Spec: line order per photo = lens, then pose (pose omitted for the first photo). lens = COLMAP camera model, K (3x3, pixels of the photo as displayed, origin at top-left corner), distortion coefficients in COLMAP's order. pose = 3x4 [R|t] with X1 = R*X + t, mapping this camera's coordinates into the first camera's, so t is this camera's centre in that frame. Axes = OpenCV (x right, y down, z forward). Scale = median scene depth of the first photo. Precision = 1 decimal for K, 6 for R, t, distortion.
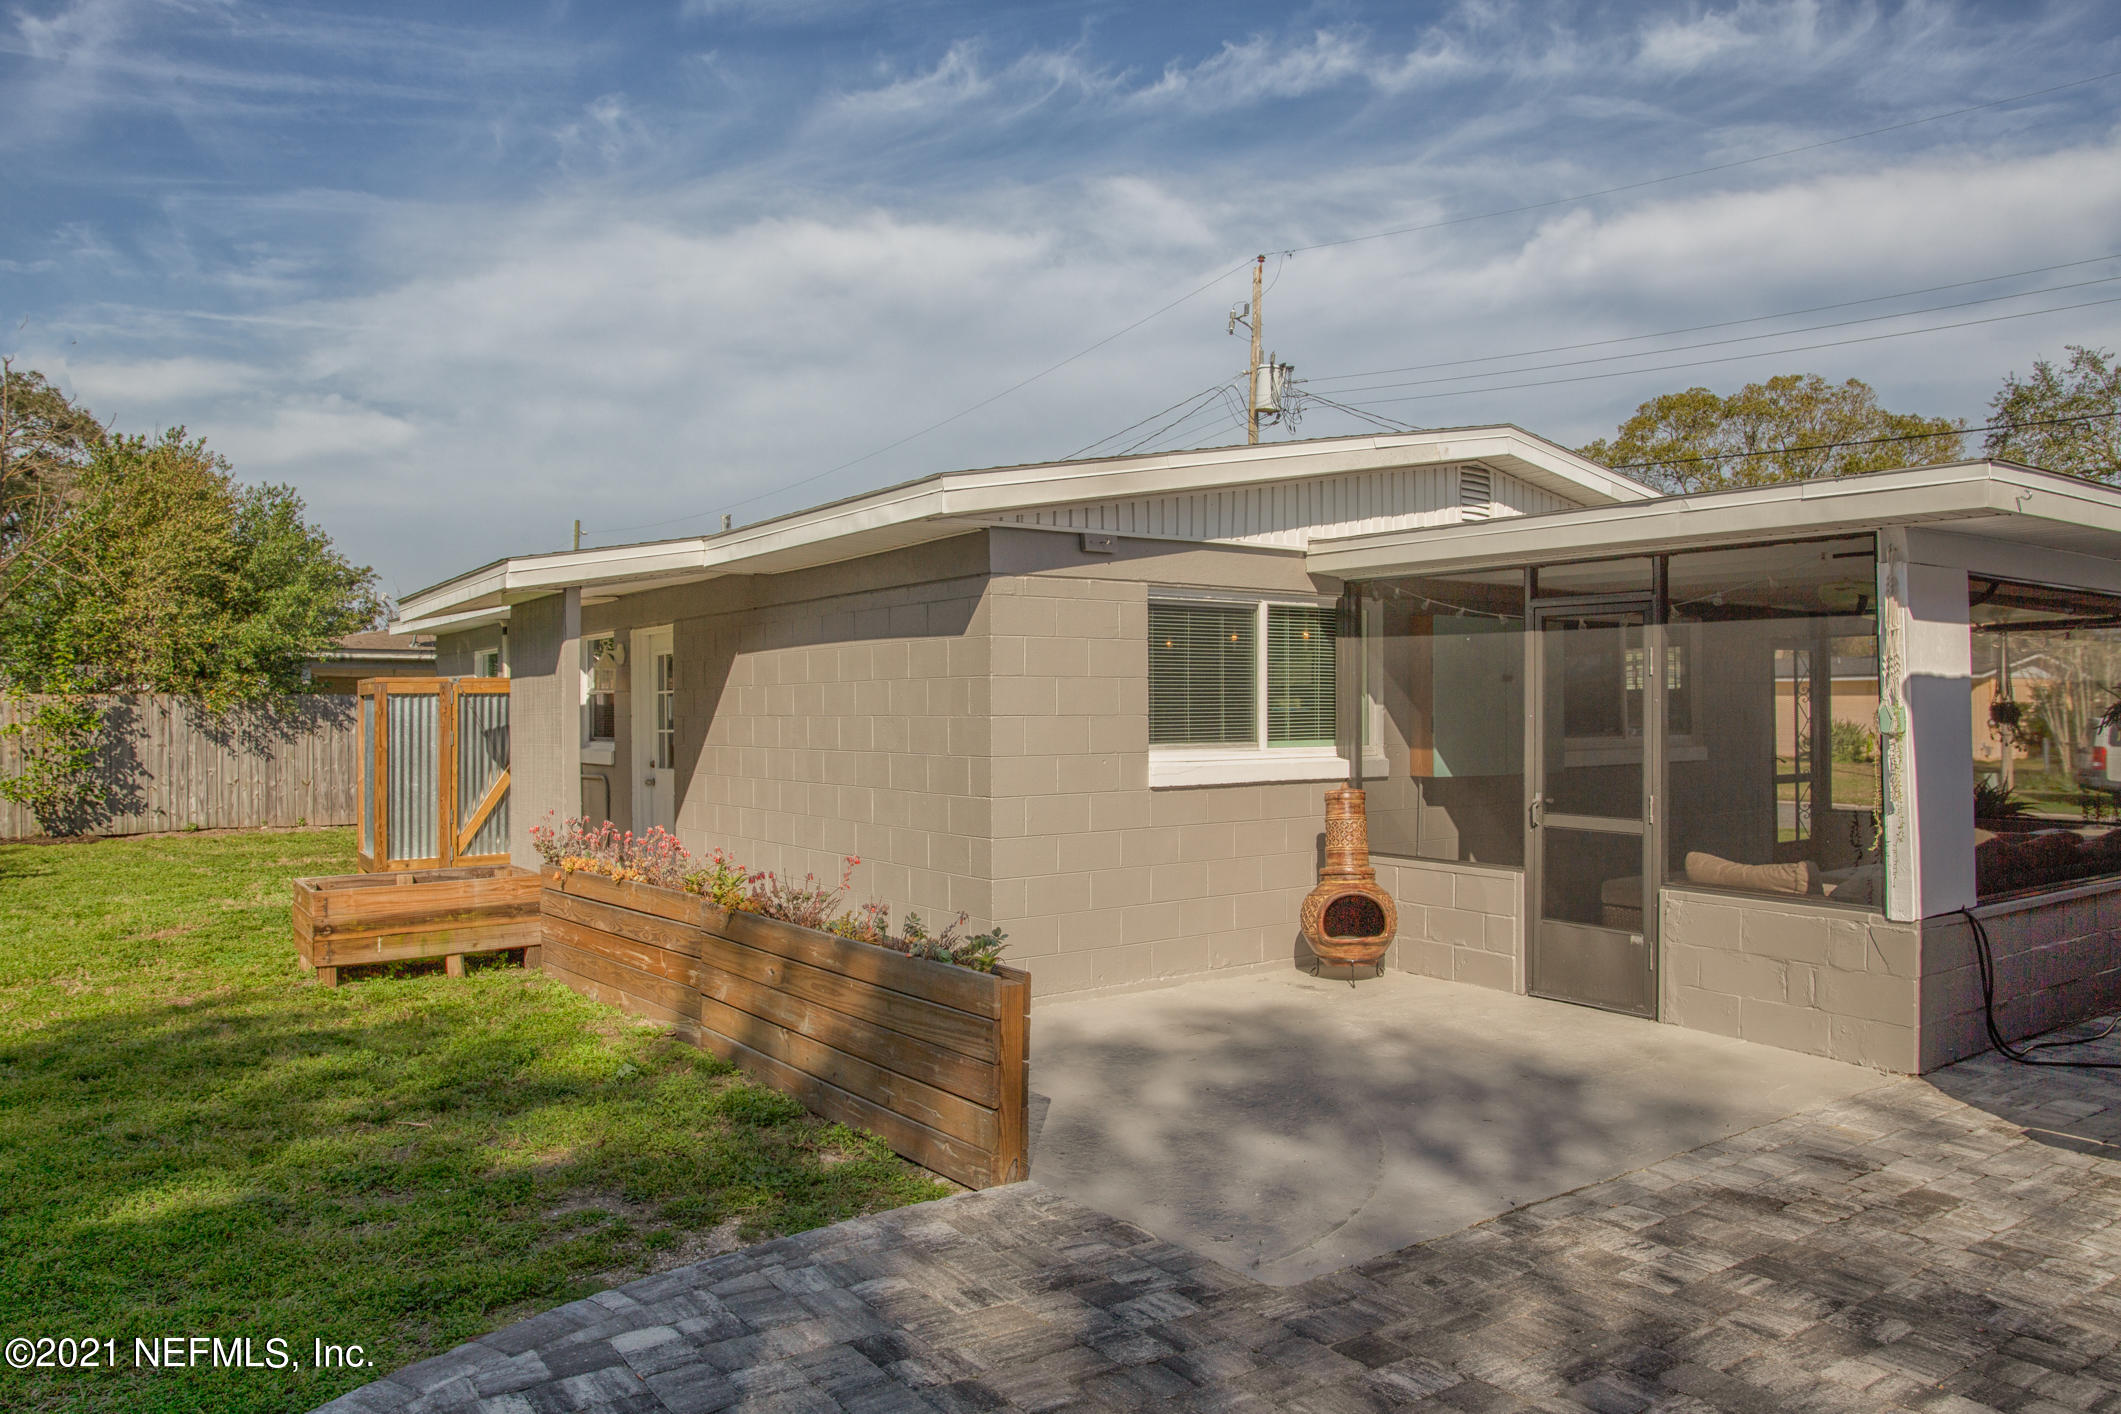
lens RADIAL K [[1443.1, 0, 1060.9], [0, 1443.1, 715.2], [0, 0, 1]] dist [-0.022314, 0.029858]
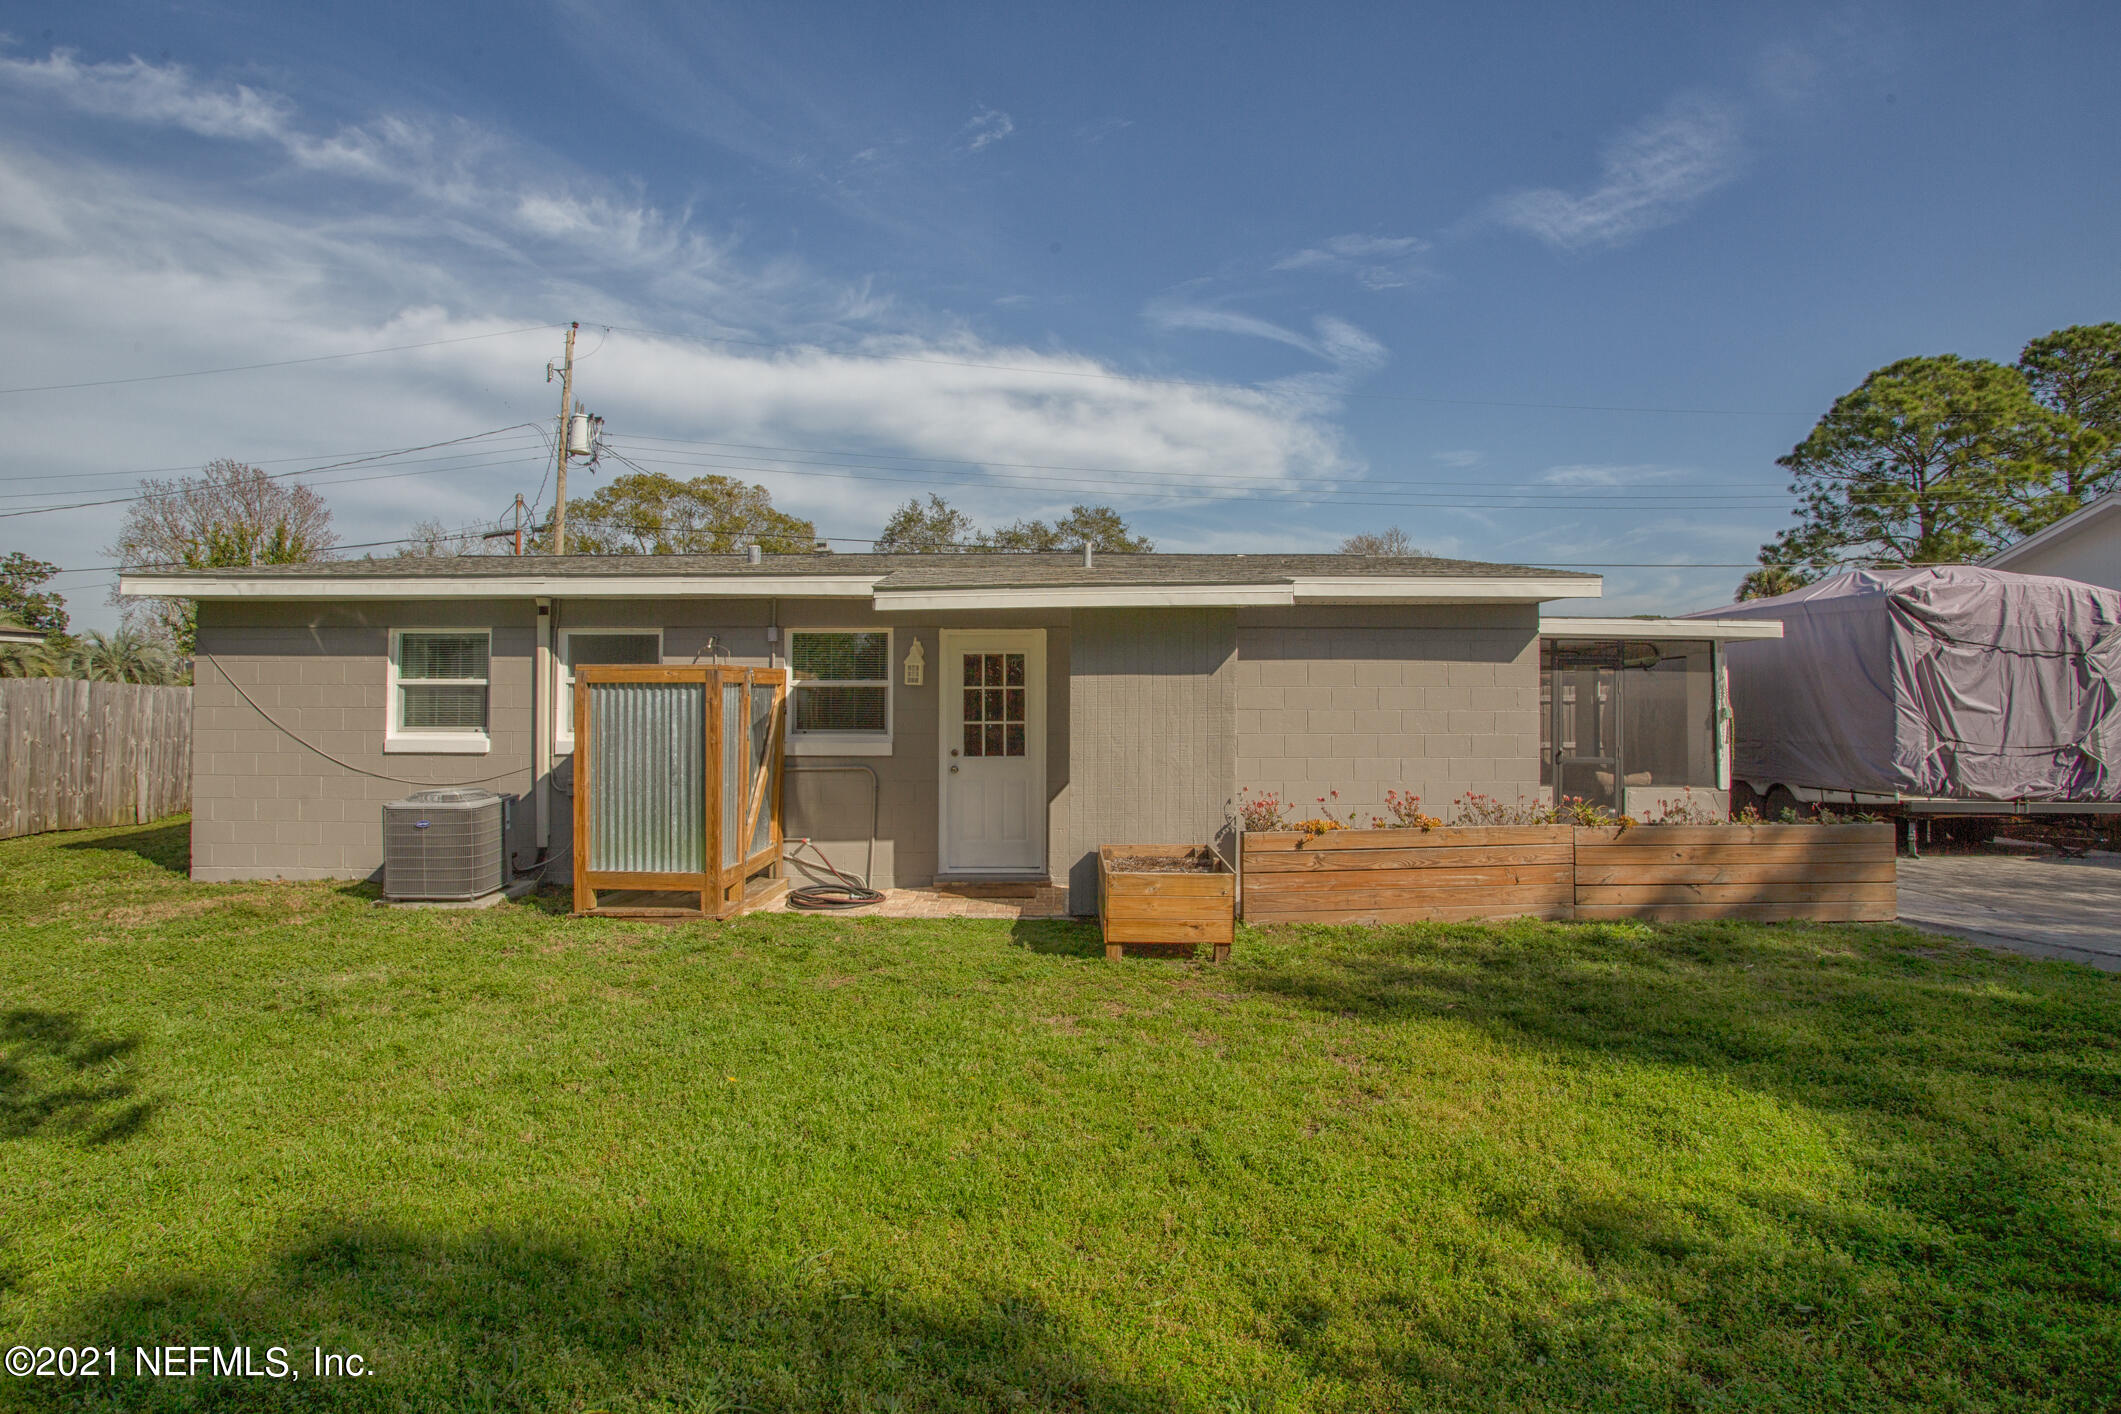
lens RADIAL K [[1068.3, 0, 993.9], [0, 1068.3, 697.6], [0, 0, 1]] dist [-0.056255, 0.021067]
pose [[0.599257, 0.003221, 0.800550, -1.245558], [0.000327, 0.999991, -0.004268, -0.006412], [-0.800556, 0.002820, 0.599251, 0.657317]]
